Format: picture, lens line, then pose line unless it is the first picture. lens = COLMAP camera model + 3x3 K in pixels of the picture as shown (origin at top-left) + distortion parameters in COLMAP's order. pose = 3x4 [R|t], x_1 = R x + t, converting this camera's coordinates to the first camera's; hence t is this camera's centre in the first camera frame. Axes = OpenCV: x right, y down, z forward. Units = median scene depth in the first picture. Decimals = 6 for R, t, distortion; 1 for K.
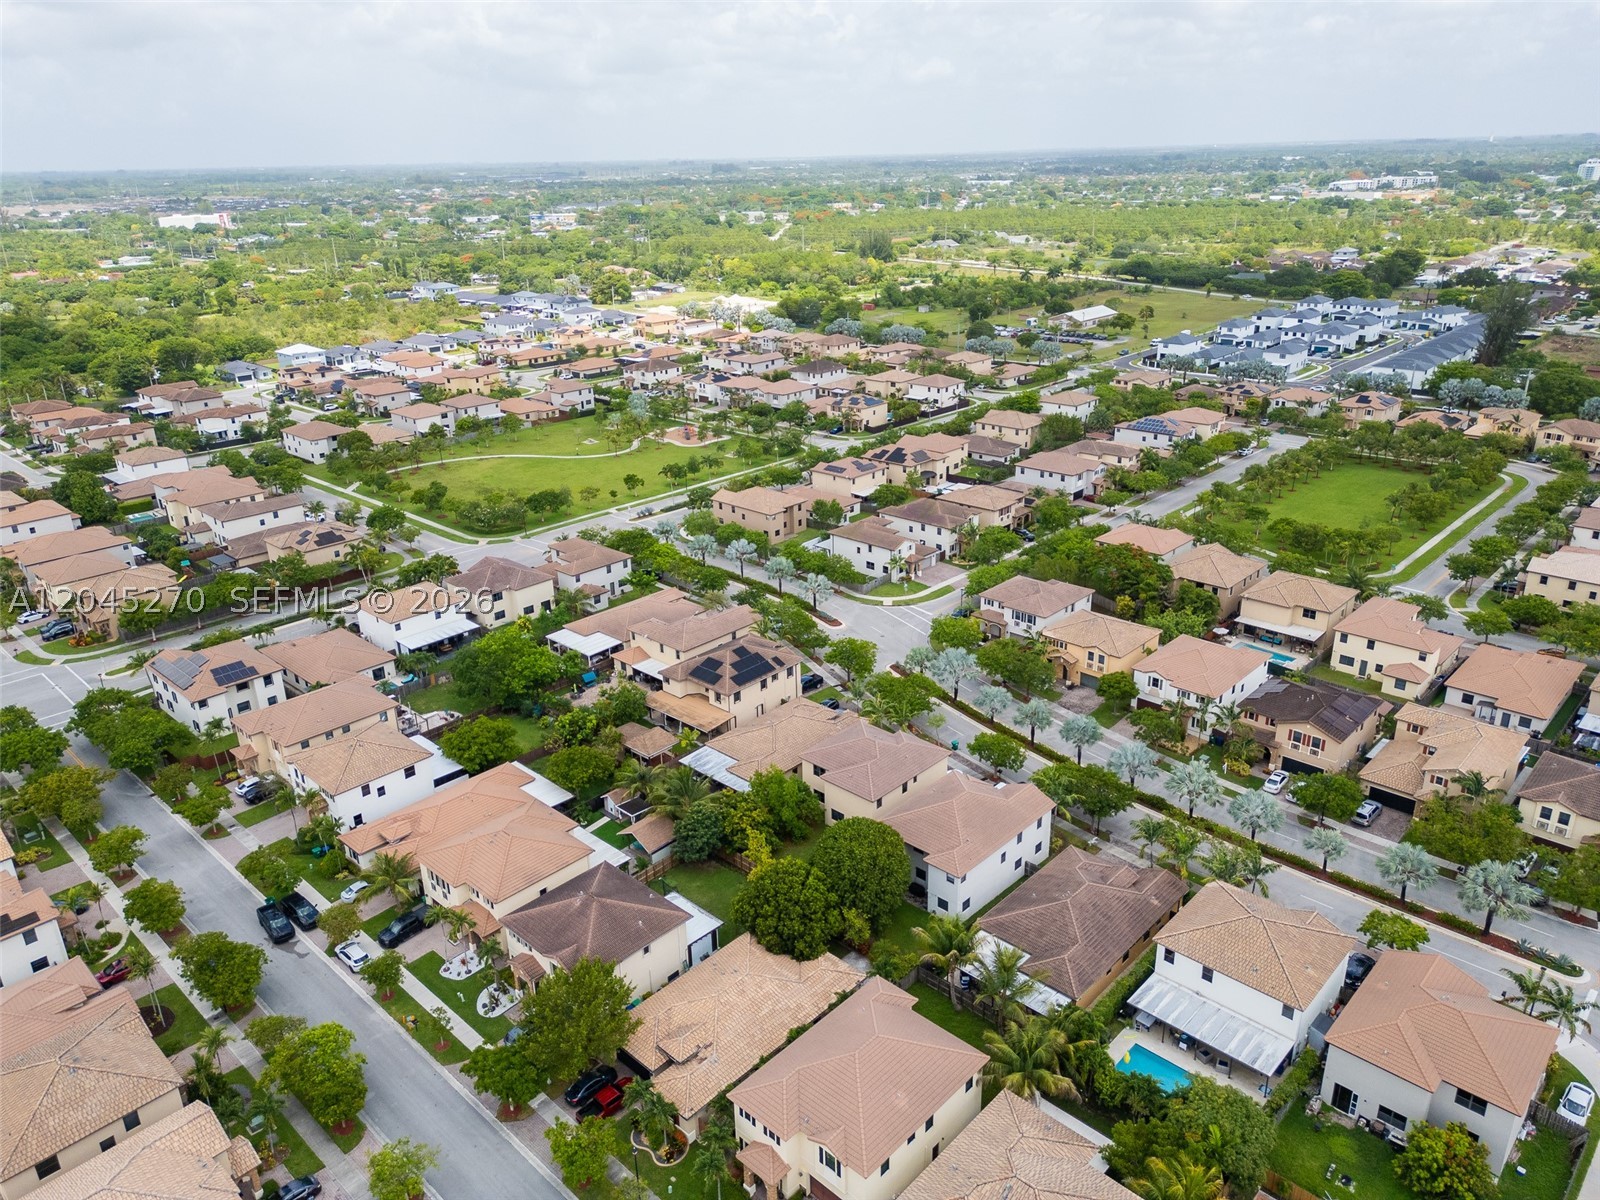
lens RADIAL K [[1159.3, 0, 797.6], [0, 1159.3, 599.6], [0, 0, 1]] dist [0.053902, -0.036382]
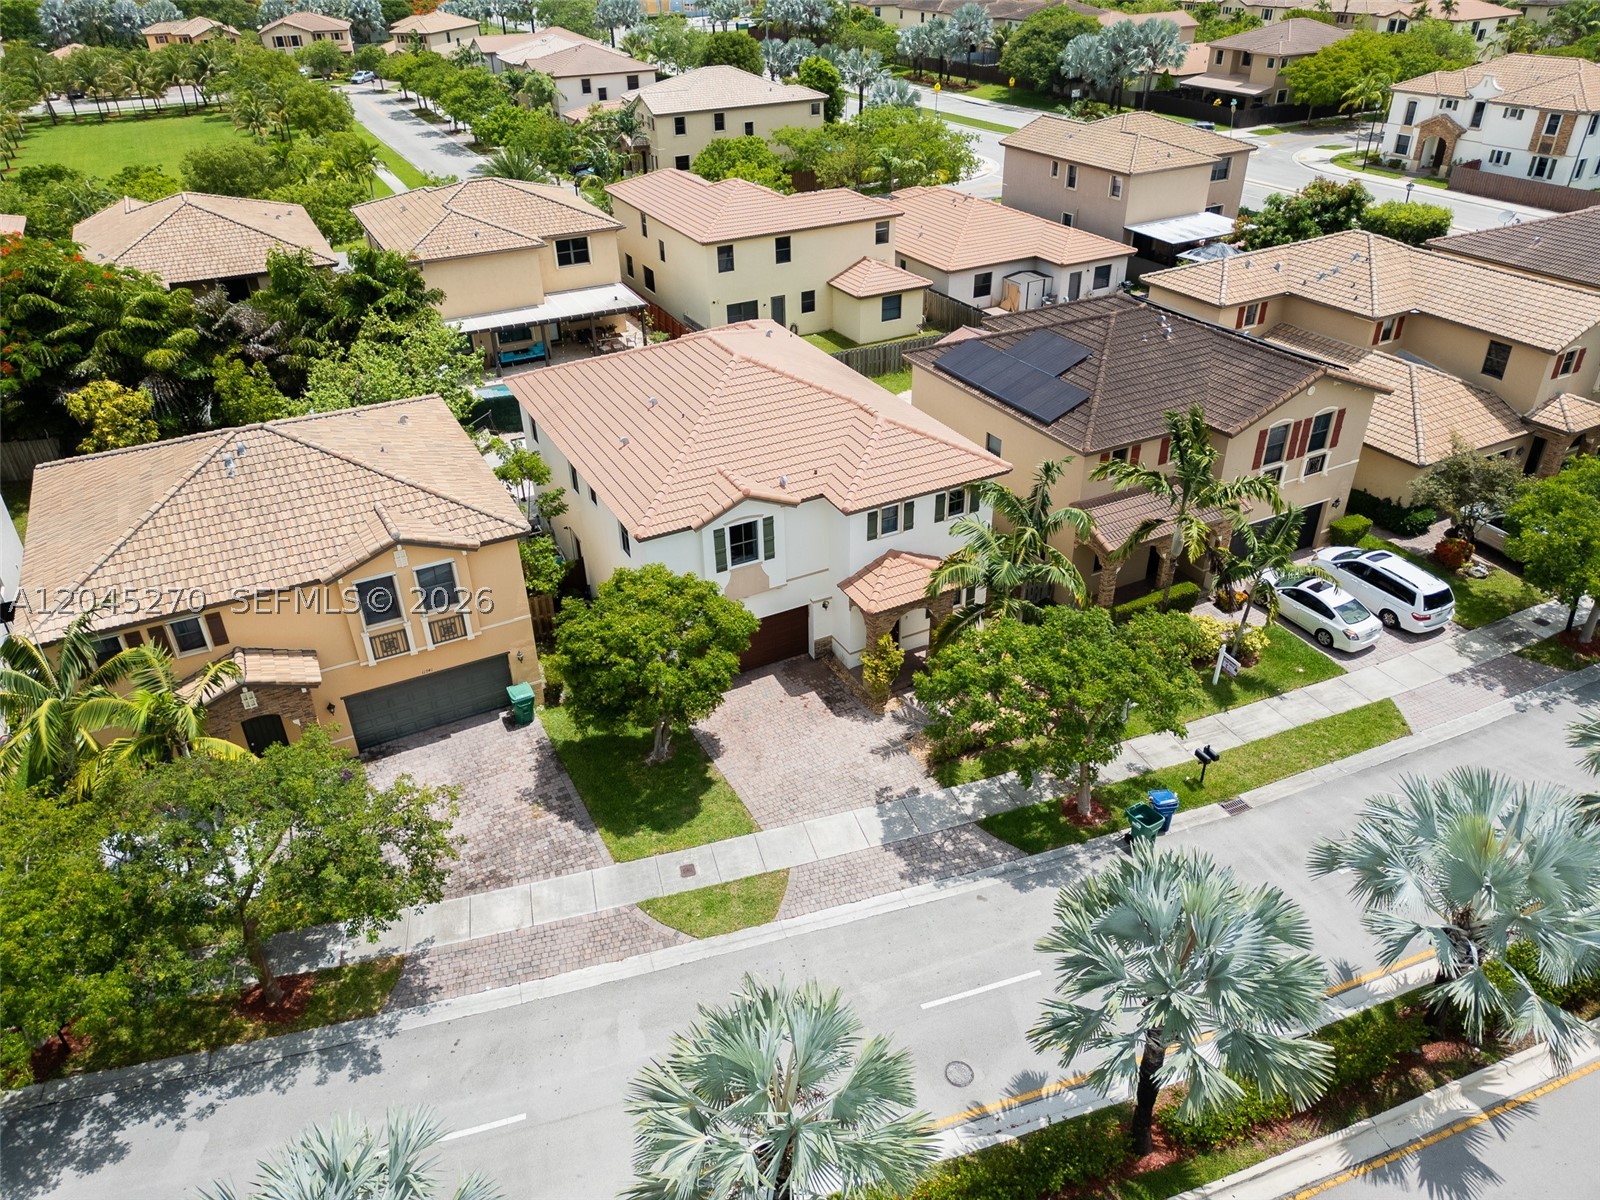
lens RADIAL K [[1159.3, 0, 794.6], [0, 1159.3, 583.4], [0, 0, 1]] dist [0.053902, -0.036382]
pose [[0.347838, -0.467076, 0.812926, 0.112161], [0.363135, 0.866509, 0.342483, 0.002167], [-0.864374, 0.176073, 0.471017, 0.842378]]
